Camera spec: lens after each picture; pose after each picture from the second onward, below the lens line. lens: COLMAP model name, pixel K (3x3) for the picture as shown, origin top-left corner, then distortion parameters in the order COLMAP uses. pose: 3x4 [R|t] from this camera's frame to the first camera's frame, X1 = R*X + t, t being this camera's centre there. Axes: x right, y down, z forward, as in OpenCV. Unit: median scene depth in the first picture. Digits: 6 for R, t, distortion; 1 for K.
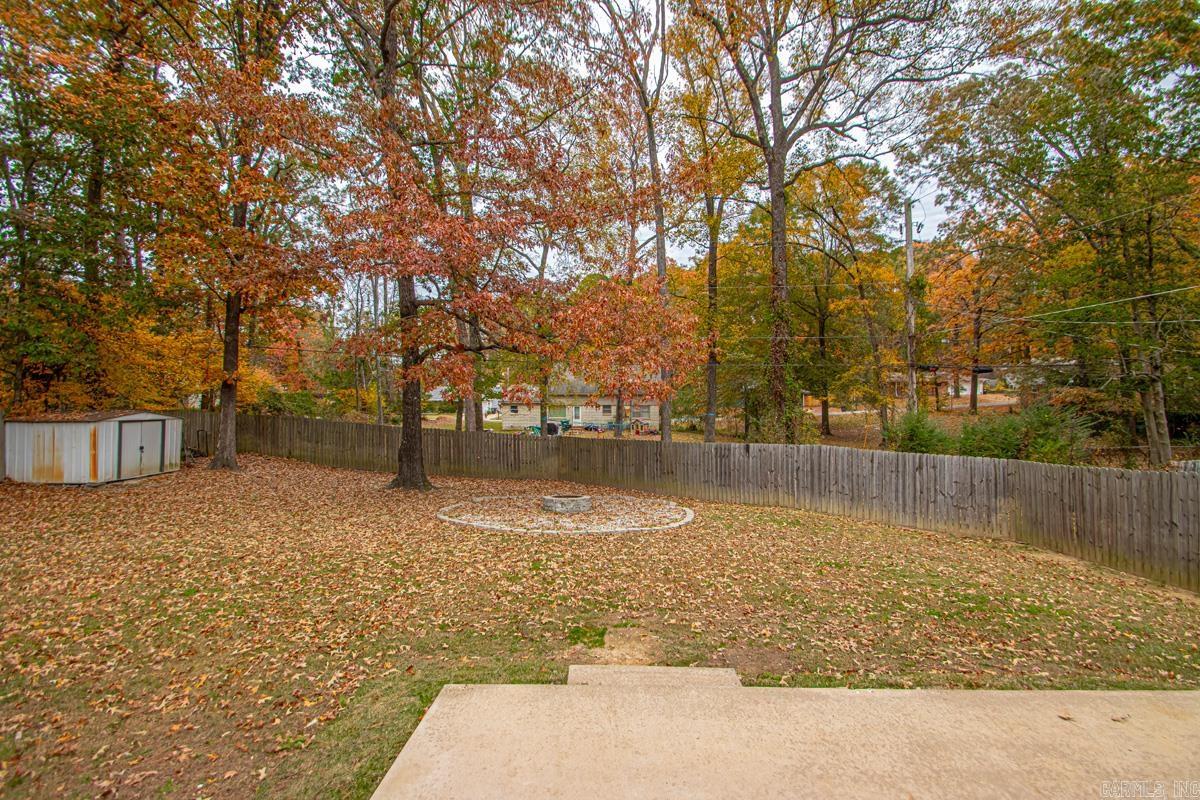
lens RADIAL K [[551.2, 0, 609.4], [0, 551.2, 406.0], [0, 0, 1]] dist [0.038924, -0.017390]
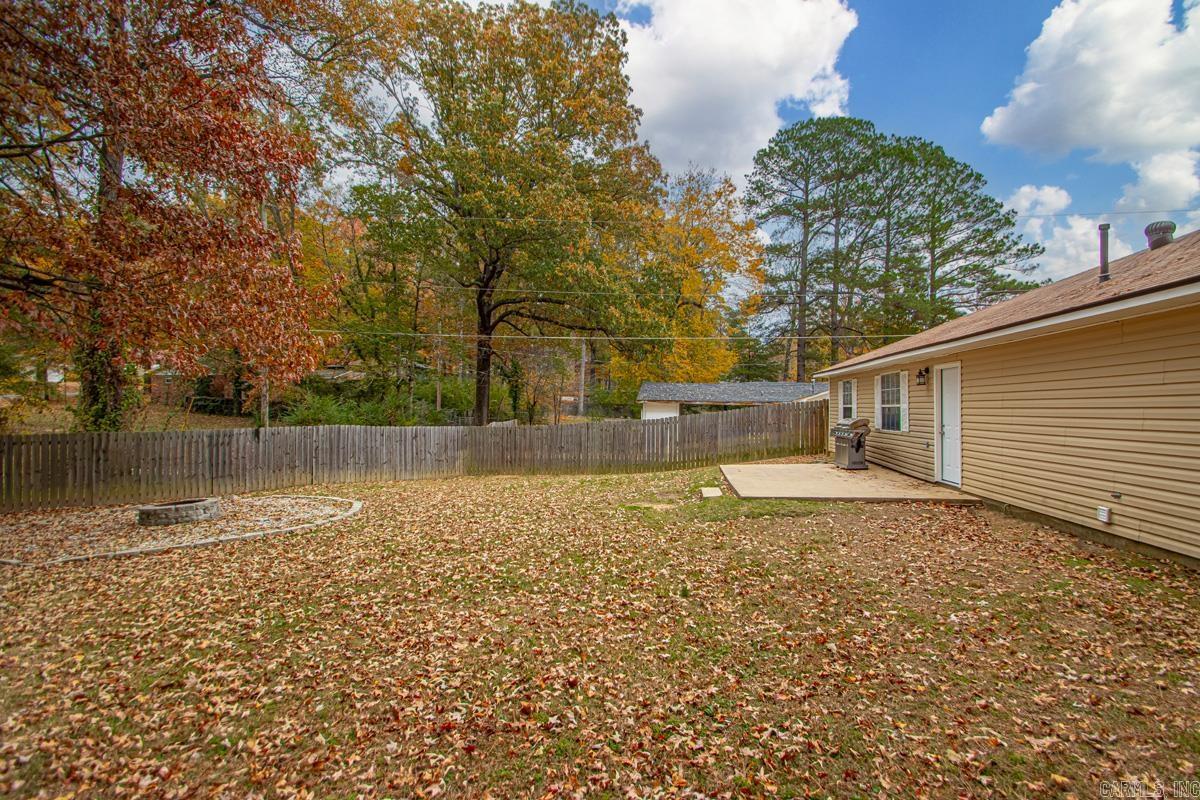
lens RADIAL K [[554.6, 0, 606.0], [0, 554.6, 395.8], [0, 0, 1]] dist [0.039924, -0.021958]
pose [[0.145105, 0.018059, 0.989251, -0.623122], [-0.013818, 0.999773, -0.016224, 0.019076], [-0.989320, -0.011315, 0.145322, 0.257805]]
